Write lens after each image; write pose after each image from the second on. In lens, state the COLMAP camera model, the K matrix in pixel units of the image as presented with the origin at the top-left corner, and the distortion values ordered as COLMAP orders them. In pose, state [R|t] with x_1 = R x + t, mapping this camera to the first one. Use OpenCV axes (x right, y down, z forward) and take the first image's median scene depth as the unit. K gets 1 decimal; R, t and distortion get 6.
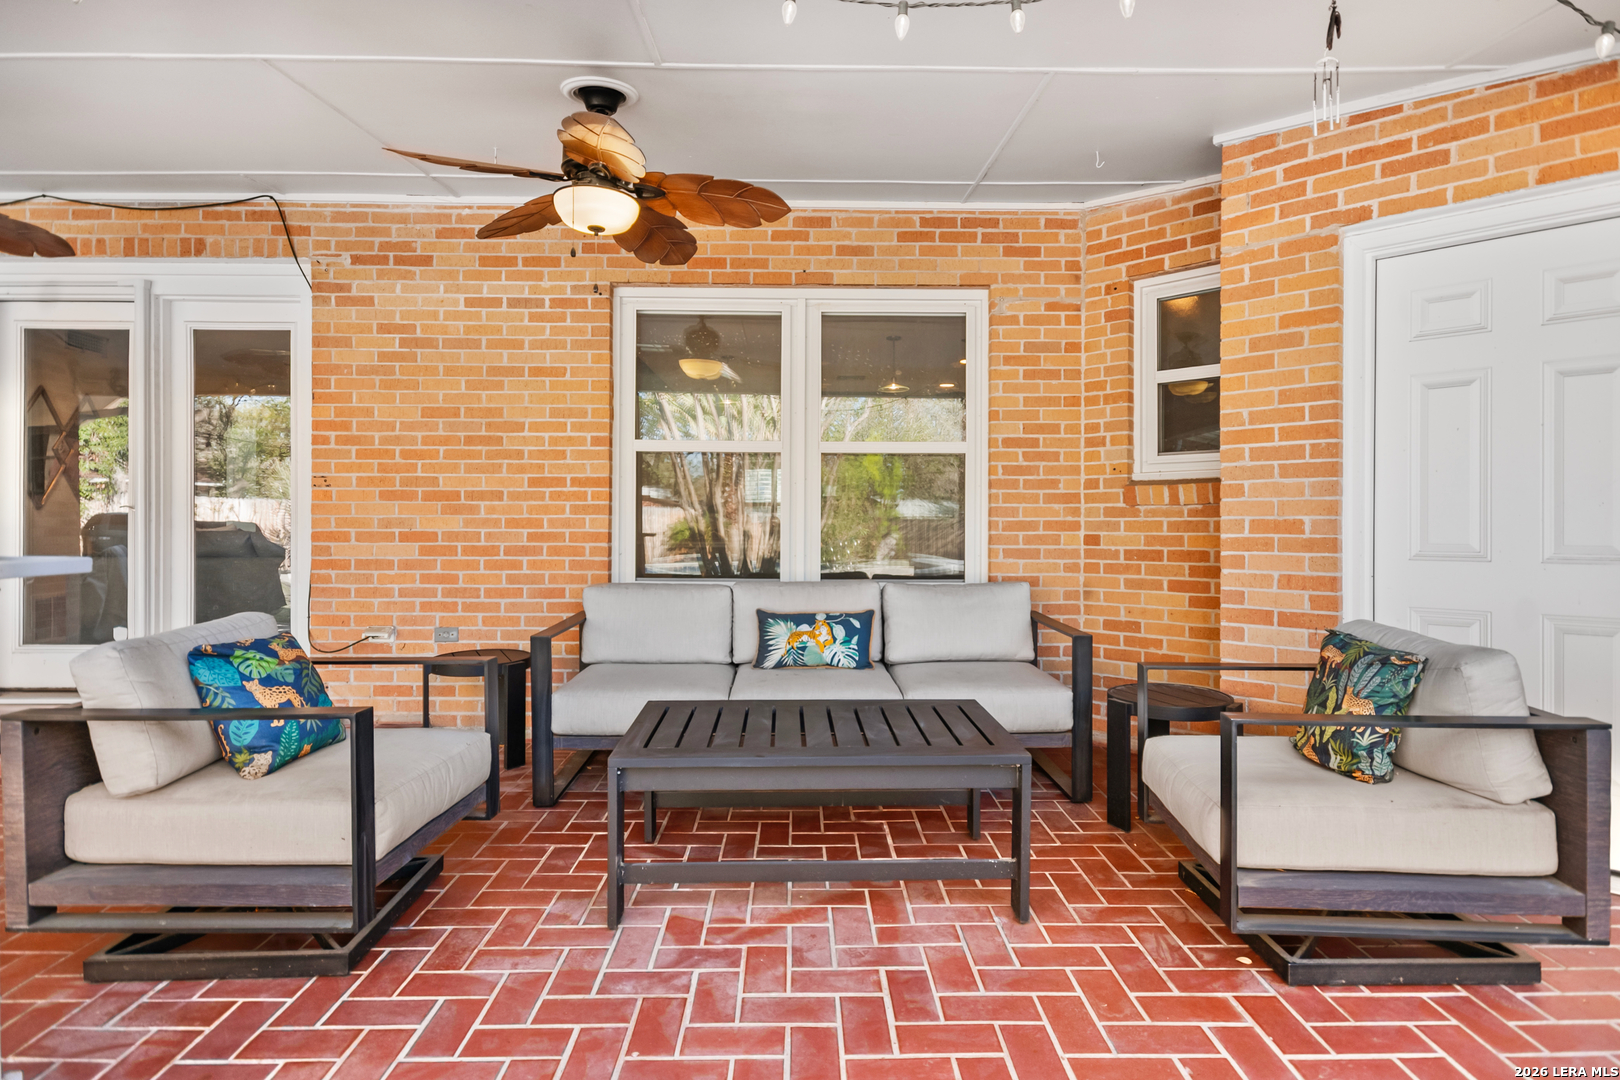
lens RADIAL K [[876.7, 0, 803.8], [0, 876.7, 529.6], [0, 0, 1]] dist [0.011700, -0.005425]
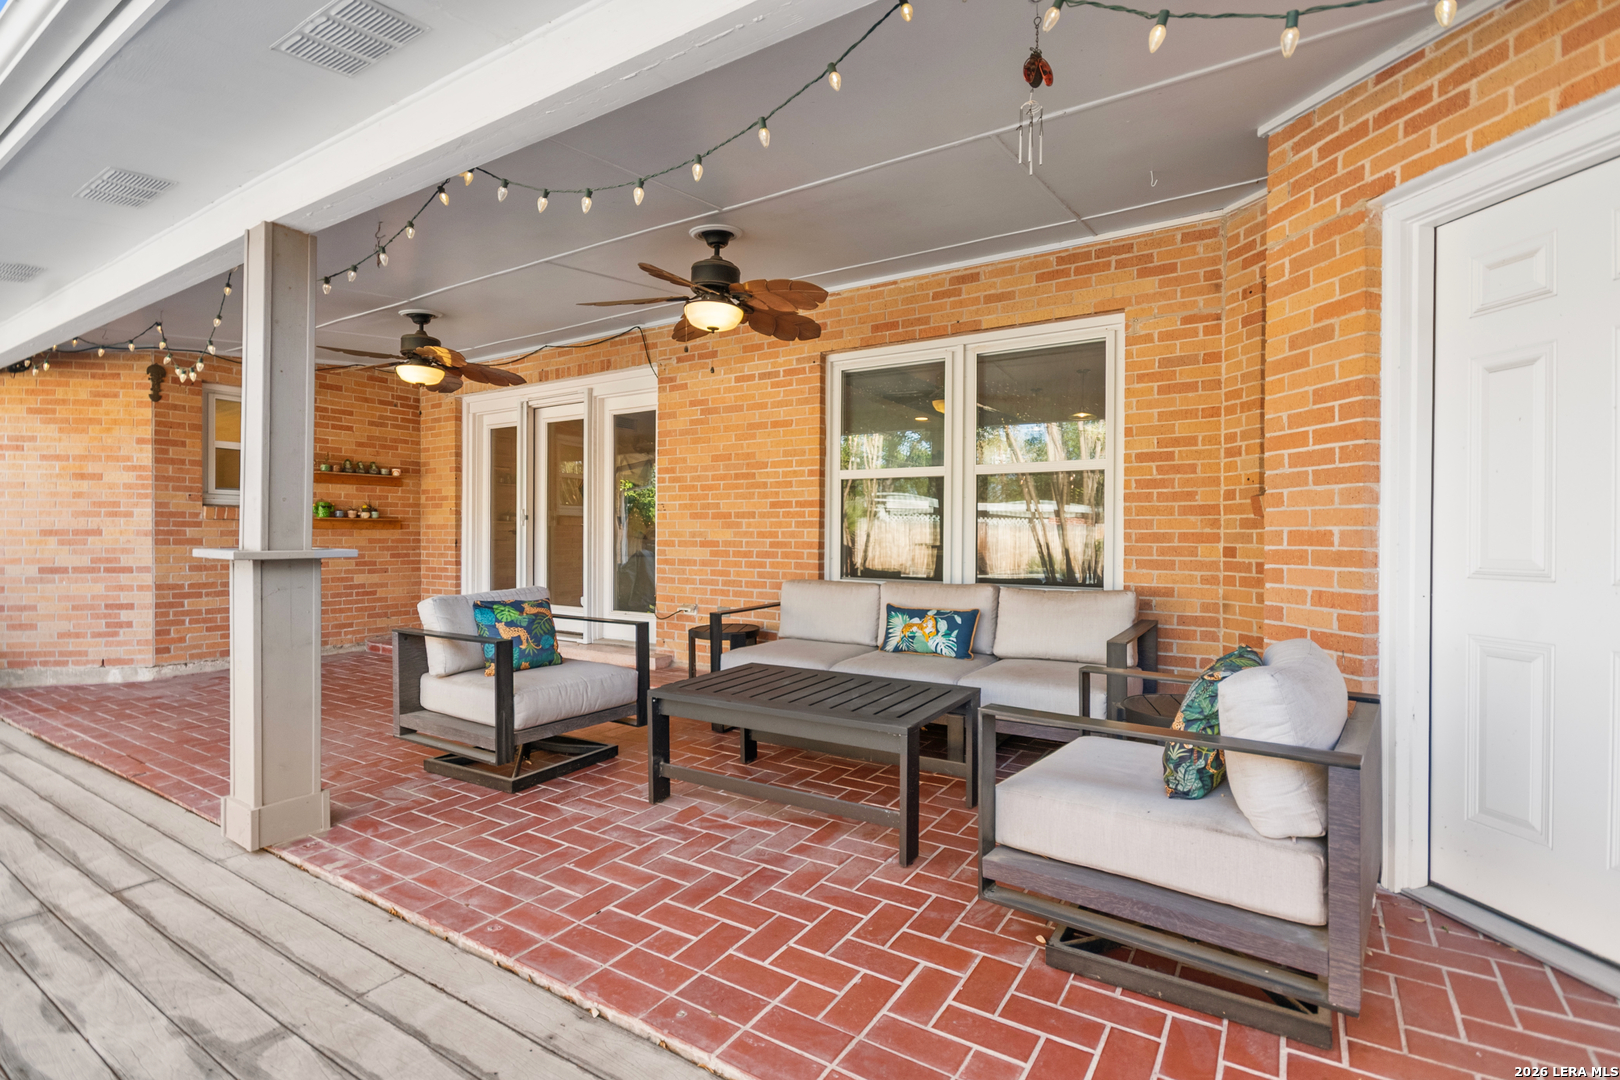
lens RADIAL K [[742.1, 0, 780.5], [0, 742.1, 544.5], [0, 0, 1]] dist [0.008113, -0.009372]
pose [[0.836973, 0.008095, -0.547184, 0.509483], [-0.006220, 0.999967, 0.005280, 0.002642], [0.547208, -0.001016, 0.836996, 0.045799]]
